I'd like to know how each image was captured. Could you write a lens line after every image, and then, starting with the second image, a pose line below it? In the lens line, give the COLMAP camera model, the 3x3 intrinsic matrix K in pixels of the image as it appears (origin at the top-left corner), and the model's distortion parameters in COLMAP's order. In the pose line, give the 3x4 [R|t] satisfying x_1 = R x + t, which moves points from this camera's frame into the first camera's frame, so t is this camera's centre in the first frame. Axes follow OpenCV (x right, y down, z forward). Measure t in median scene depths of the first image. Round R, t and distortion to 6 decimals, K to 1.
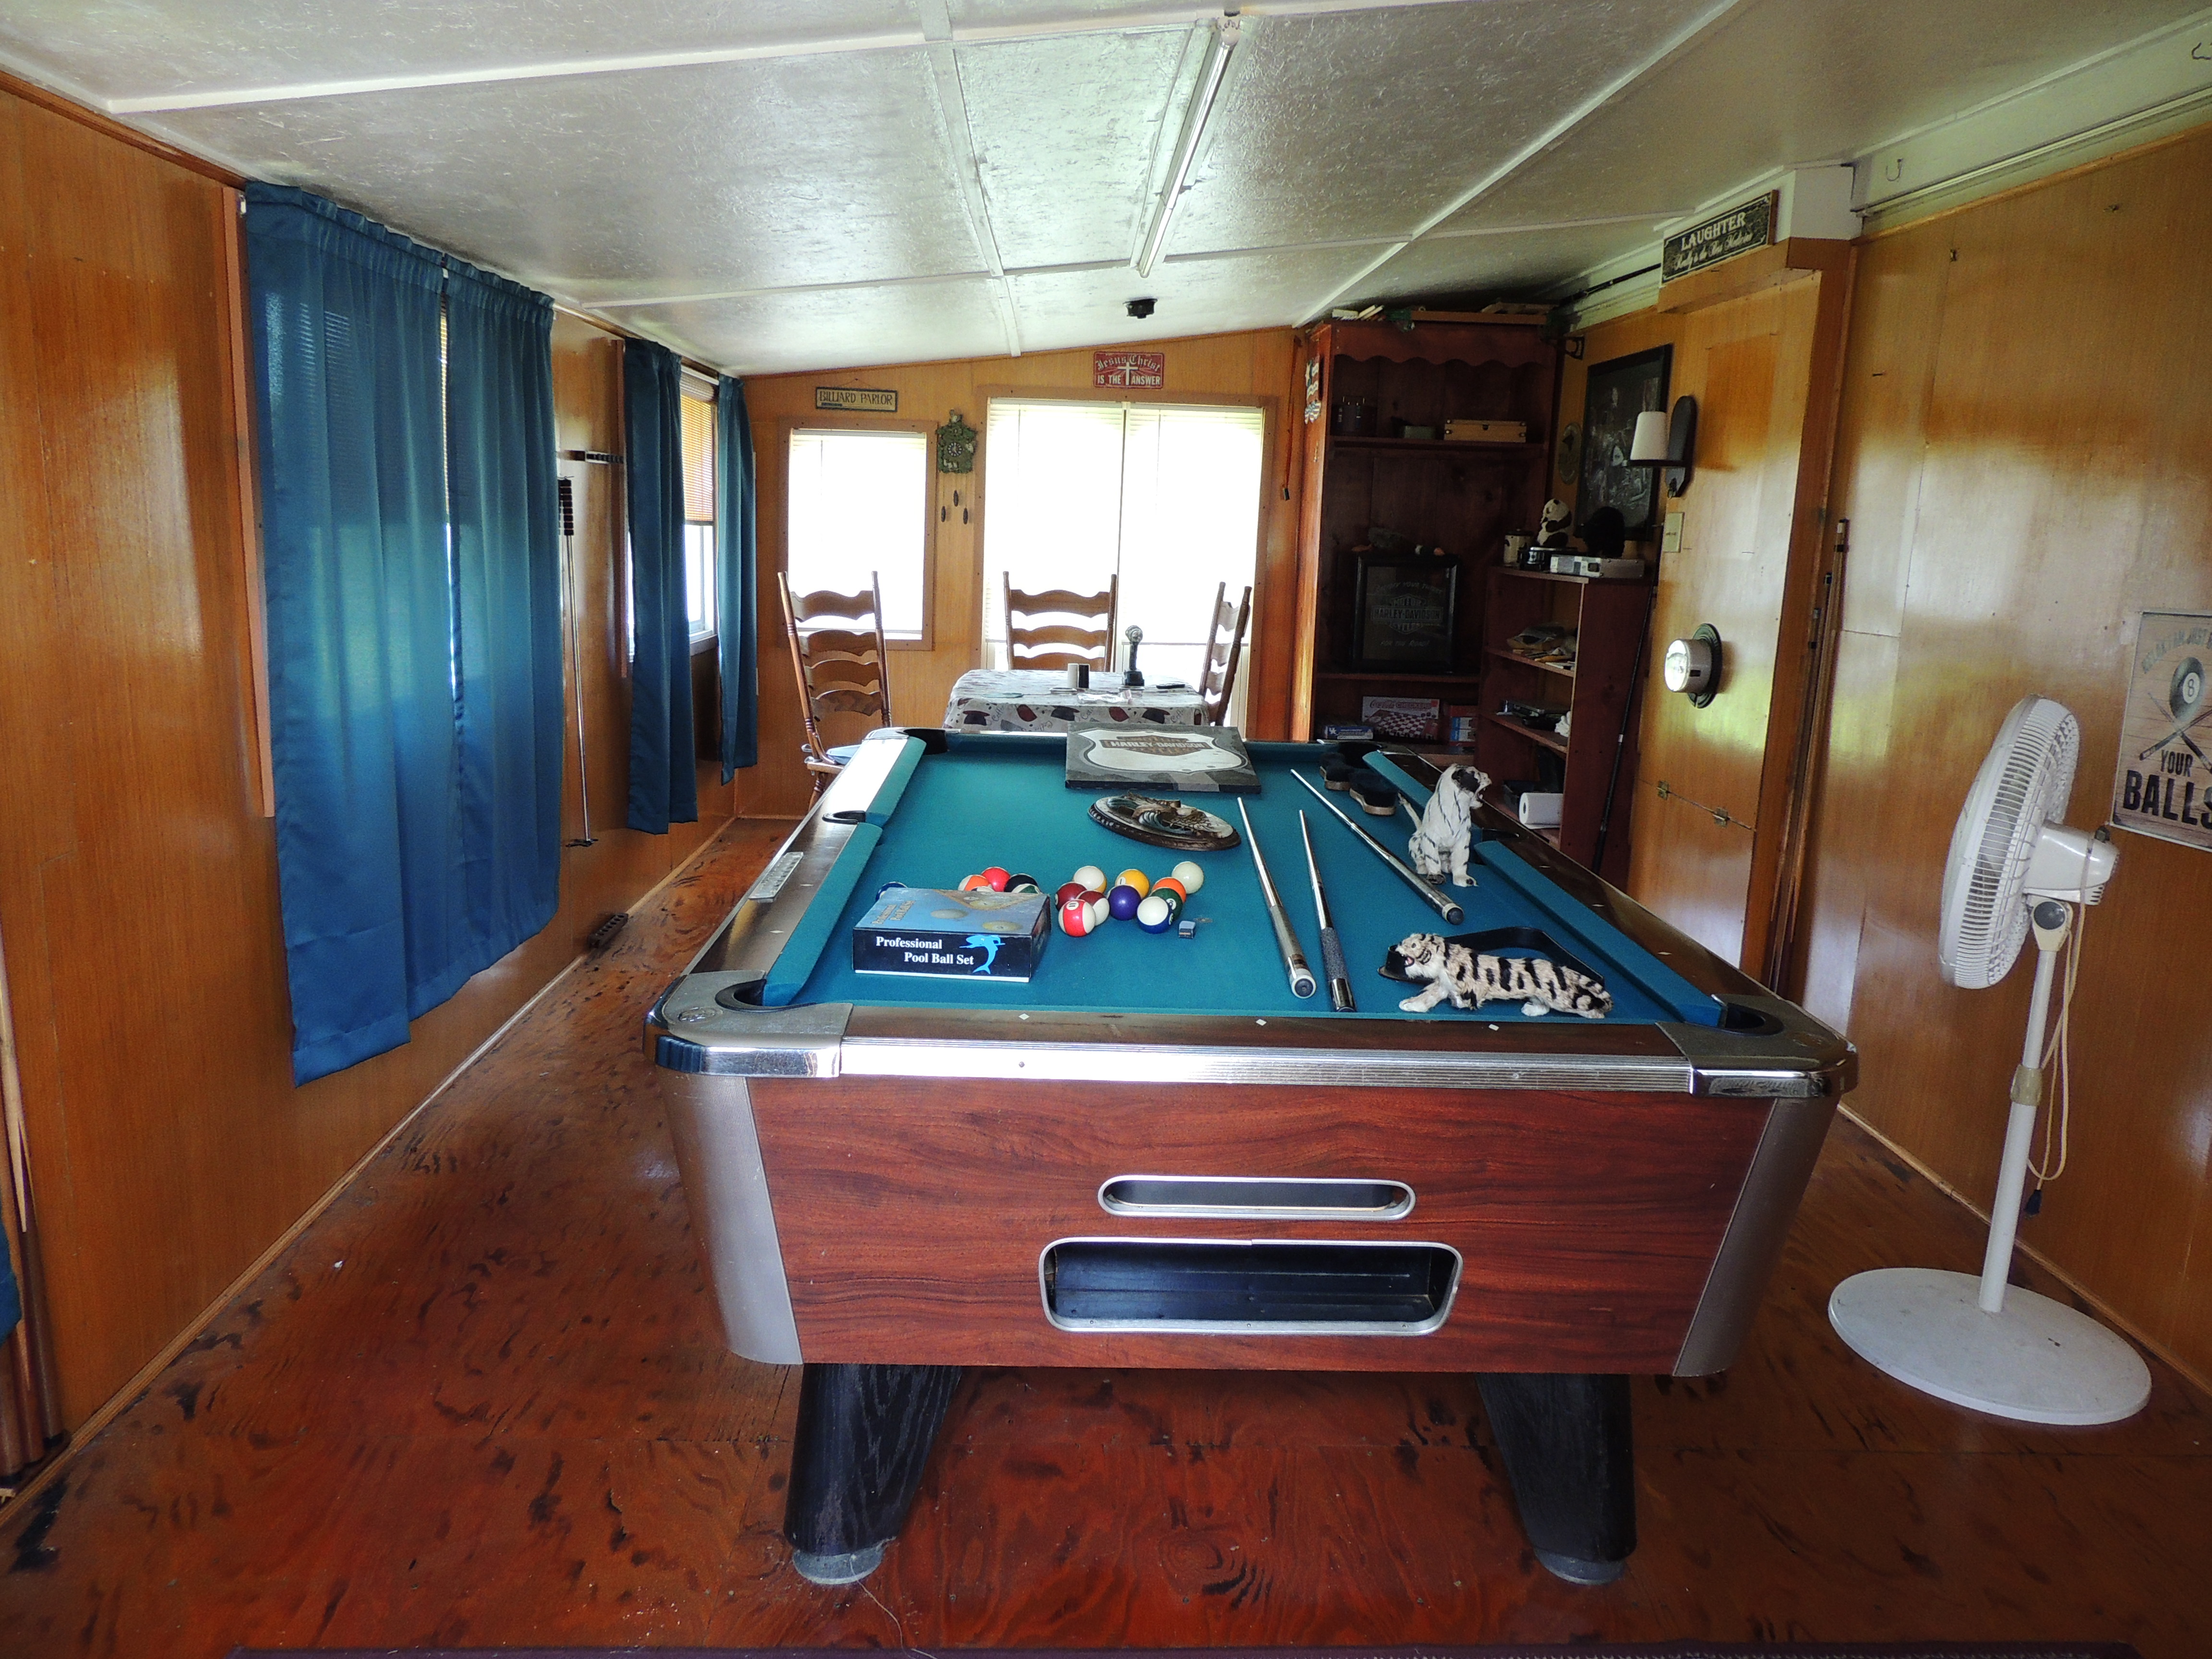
lens RADIAL K [[1569.6, 0, 1110.2], [0, 1569.6, 829.1], [0, 0, 1]] dist [-0.022482, 0.003572]
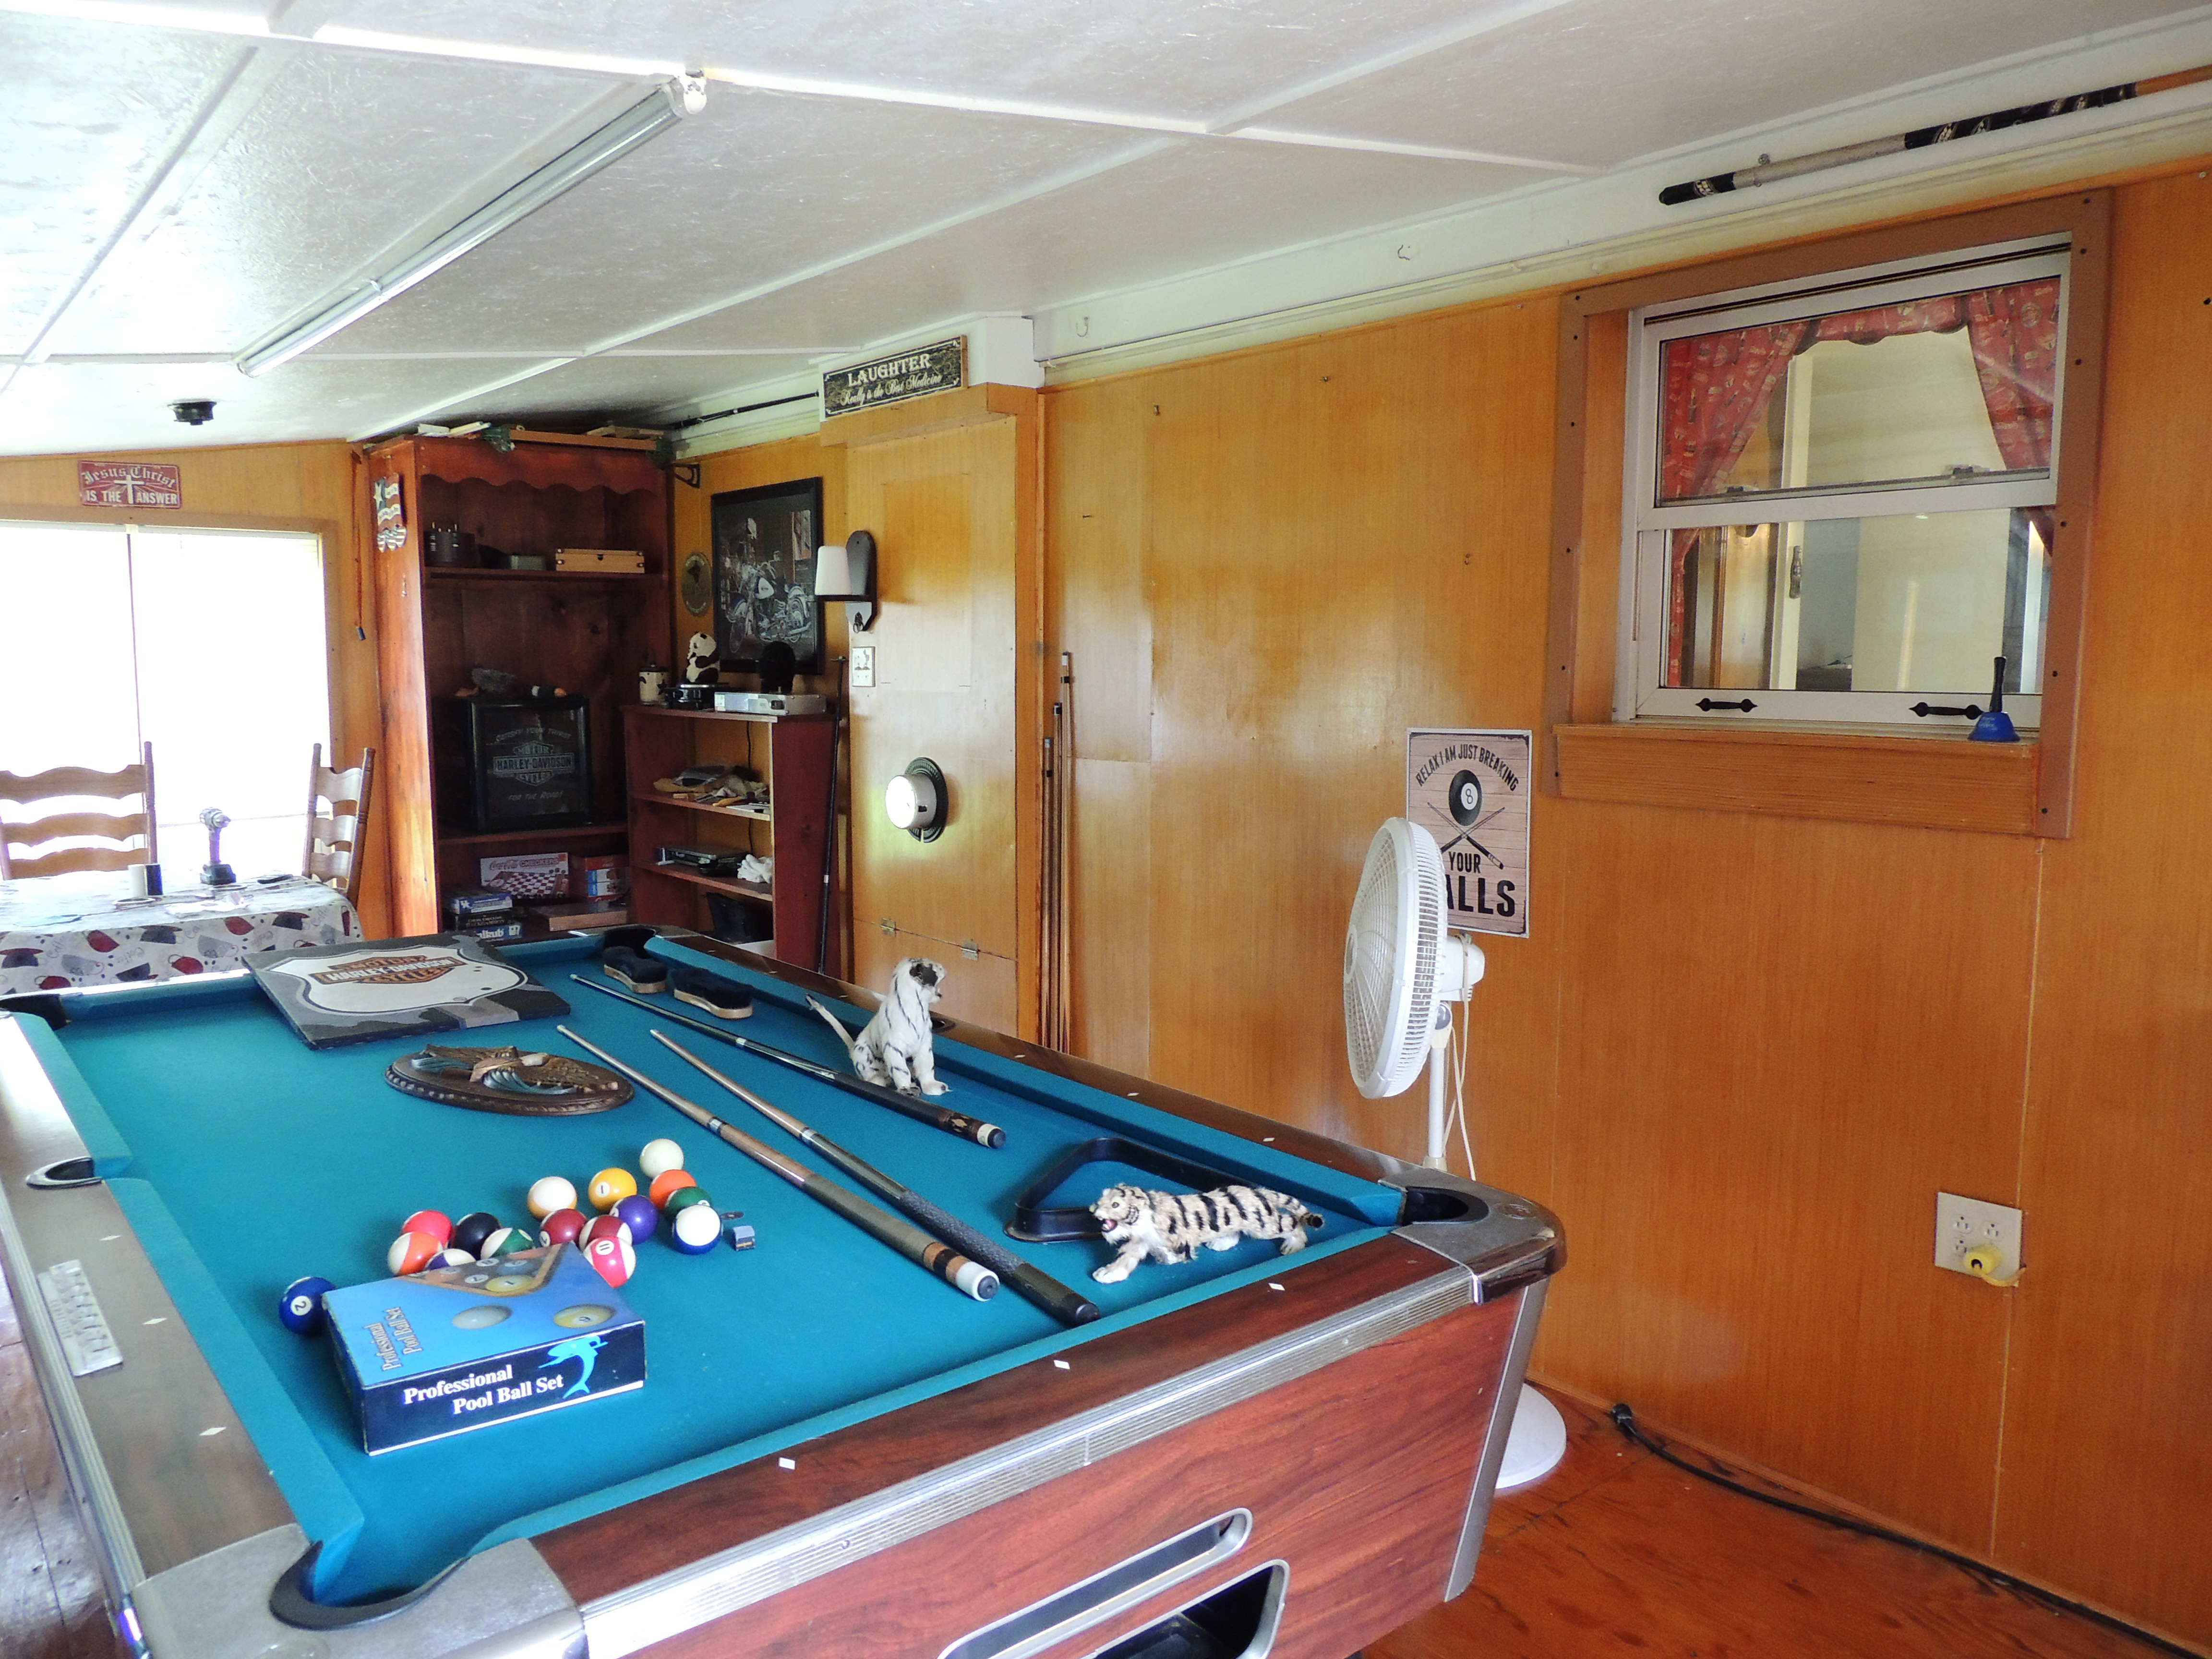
lens RADIAL K [[1569.6, 0, 1105.5], [0, 1569.6, 830.8], [0, 0, 1]] dist [-0.022482, 0.003572]
pose [[0.790132, -0.102314, 0.604337, -0.134618], [0.143529, 0.989441, -0.020142, -0.048922], [-0.595895, 0.102654, 0.796474, 0.142834]]
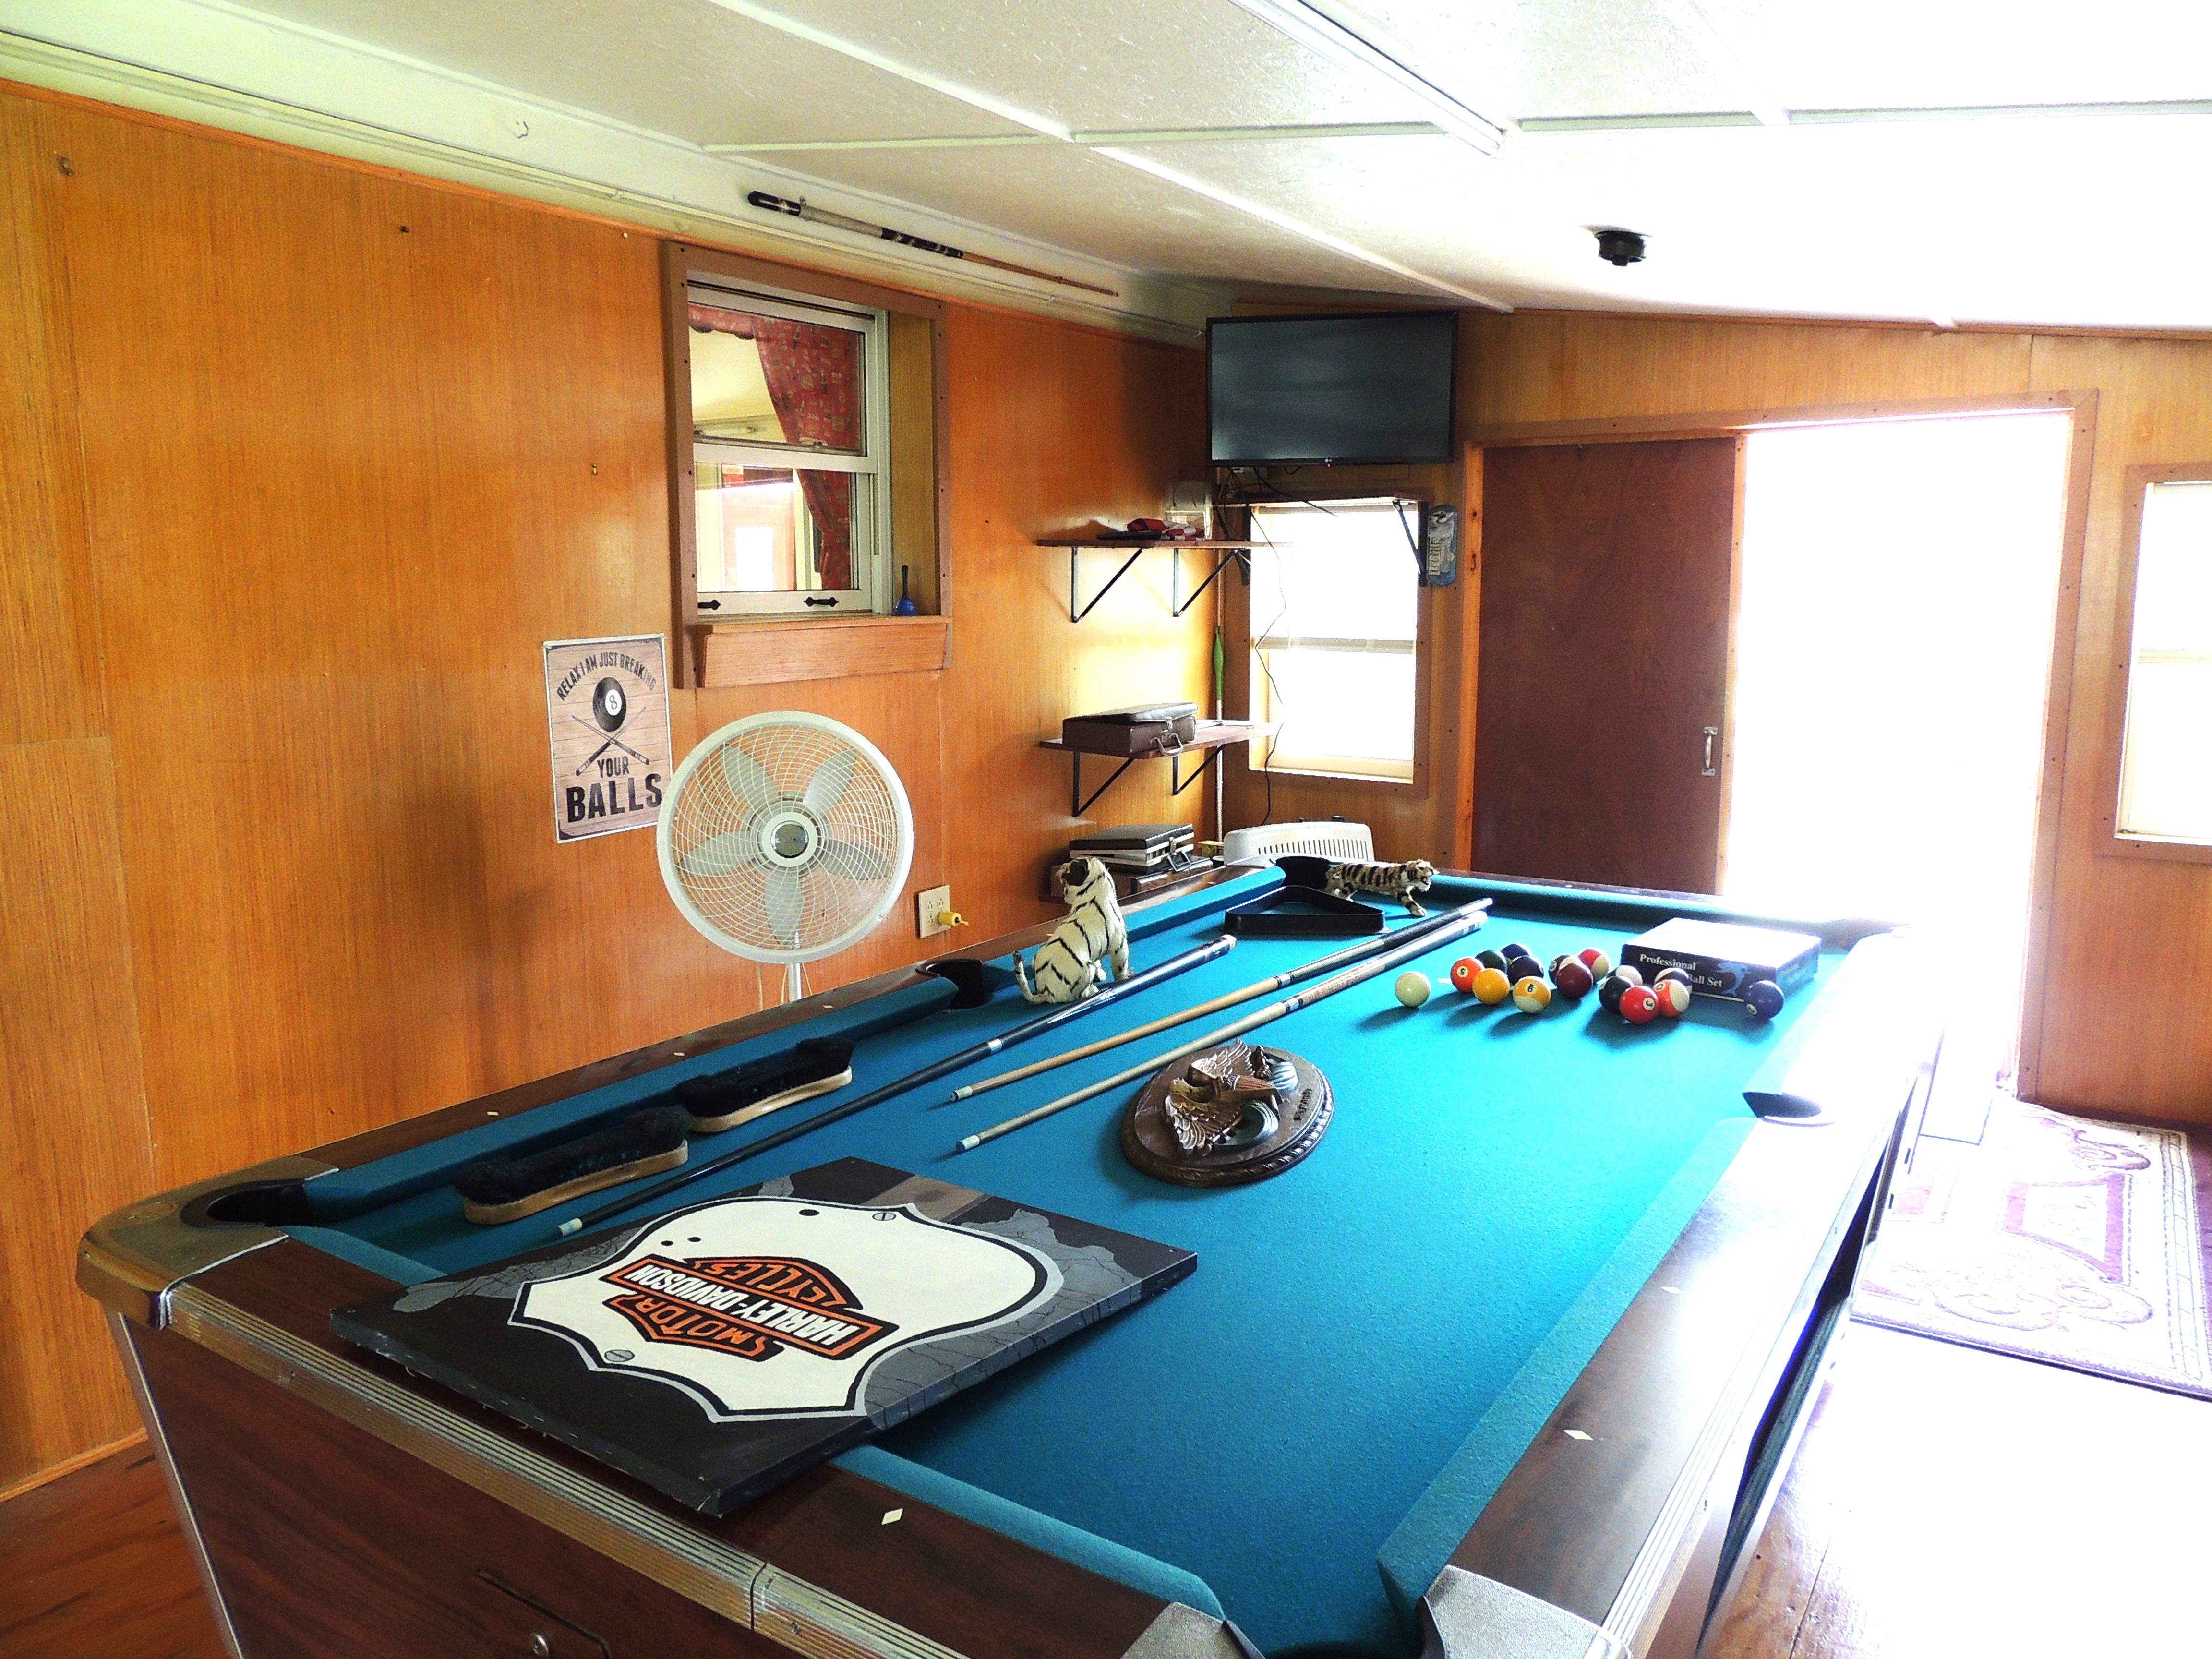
lens RADIAL K [[1569.6, 0, 1110.0], [0, 1569.6, 828.9], [0, 0, 1]] dist [-0.022482, 0.003572]
pose [[-0.815717, -0.124686, 0.564854, -0.182889], [0.085946, 0.939530, 0.331508, -0.219887], [-0.572031, 0.318963, -0.755674, 1.036296]]
